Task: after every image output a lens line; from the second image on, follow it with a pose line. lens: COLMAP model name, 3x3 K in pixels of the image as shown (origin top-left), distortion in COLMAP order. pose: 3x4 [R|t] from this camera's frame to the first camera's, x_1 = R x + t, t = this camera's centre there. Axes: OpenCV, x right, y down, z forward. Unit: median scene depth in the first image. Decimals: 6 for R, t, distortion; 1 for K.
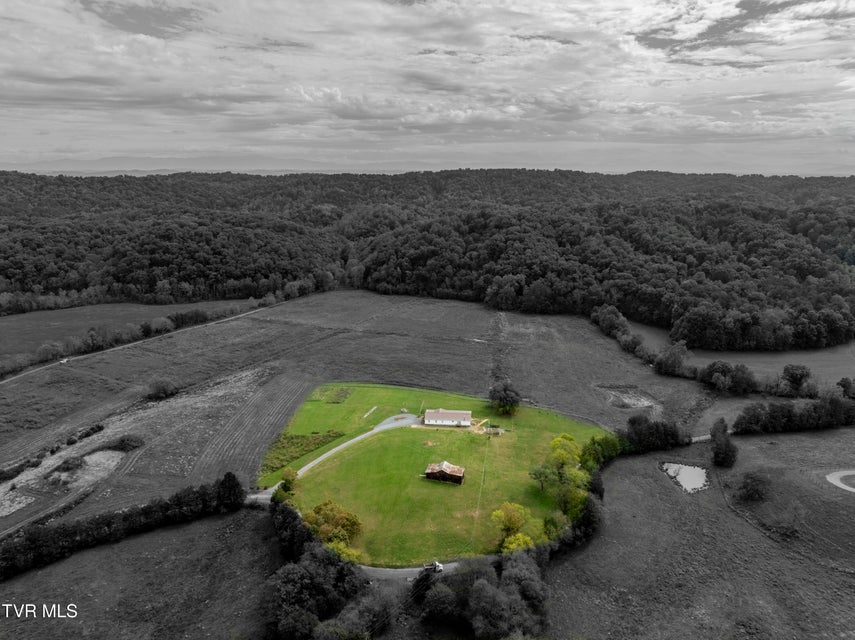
lens RADIAL K [[601.9, 0, 429.8], [0, 601.9, 321.1], [0, 0, 1]] dist [-0.047689, 0.013821]
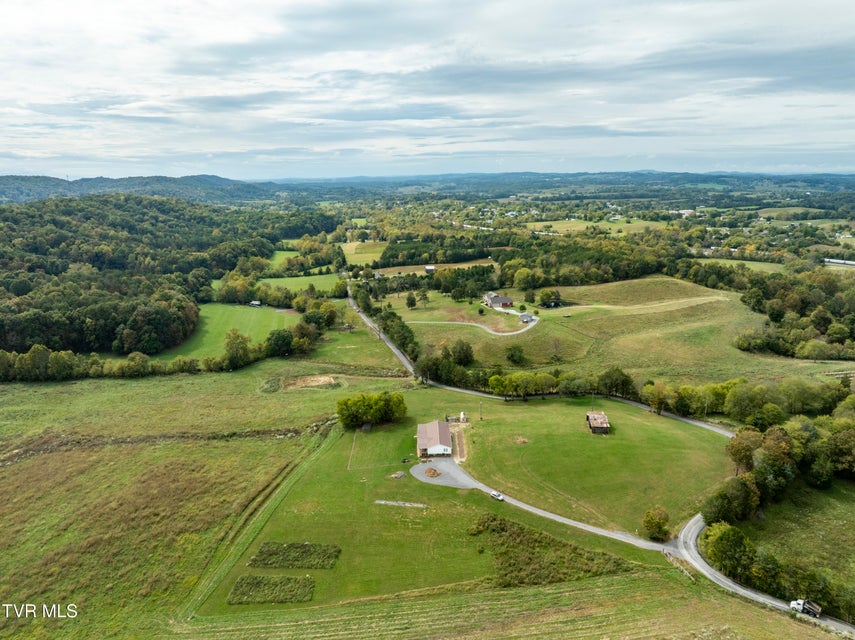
lens RADIAL K [[601.9, 0, 433.4], [0, 601.9, 328.5], [0, 0, 1]] dist [-0.047689, 0.013821]
pose [[-0.107967, -0.244332, 0.963662, -0.354193], [0.251458, 0.931097, 0.264248, -0.093360], [-0.961827, 0.270851, -0.039088, 0.505643]]
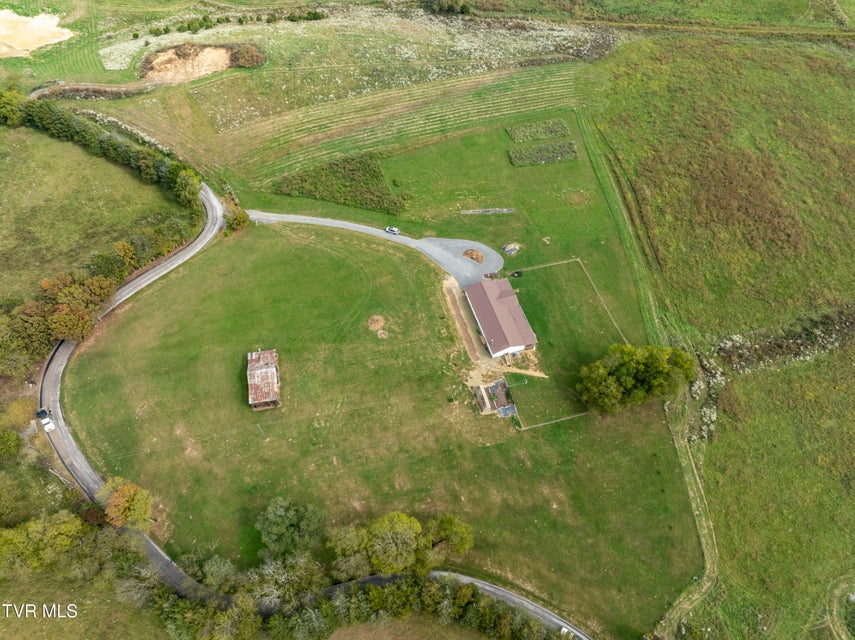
lens RADIAL K [[601.9, 0, 427.5], [0, 601.9, 320.2], [0, 0, 1]] dist [-0.047689, 0.013821]
pose [[0.378298, 0.774974, -0.506267, 0.148059], [-0.229278, 0.608314, 0.759859, -0.125690], [0.896840, -0.171377, 0.407808, 0.362161]]
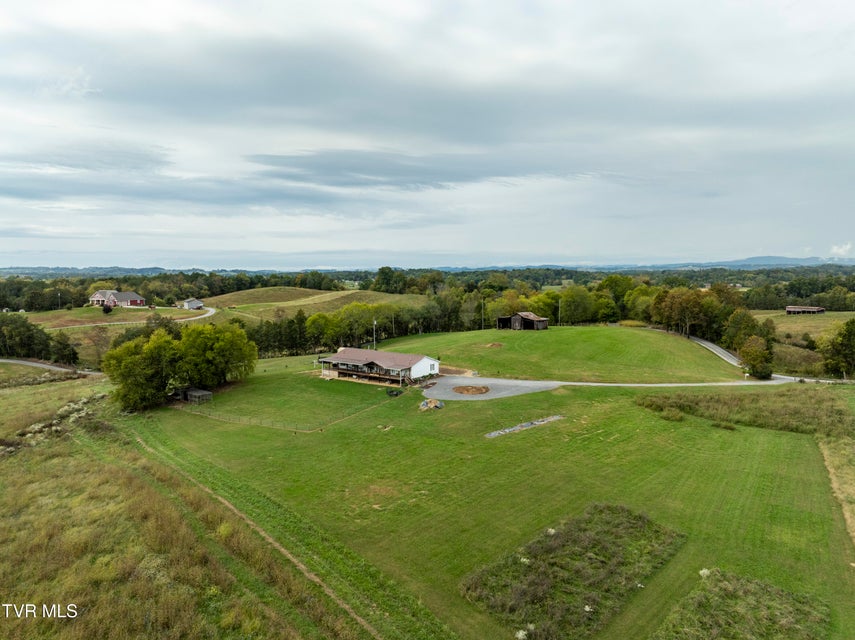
lens RADIAL K [[601.9, 0, 433.4], [0, 601.9, 313.7], [0, 0, 1]] dist [-0.047689, 0.013821]
pose [[-0.841543, -0.034068, 0.539114, -0.116427], [0.135369, 0.952865, 0.271521, 0.008188], [-0.522953, 0.301476, -0.797265, 0.665297]]
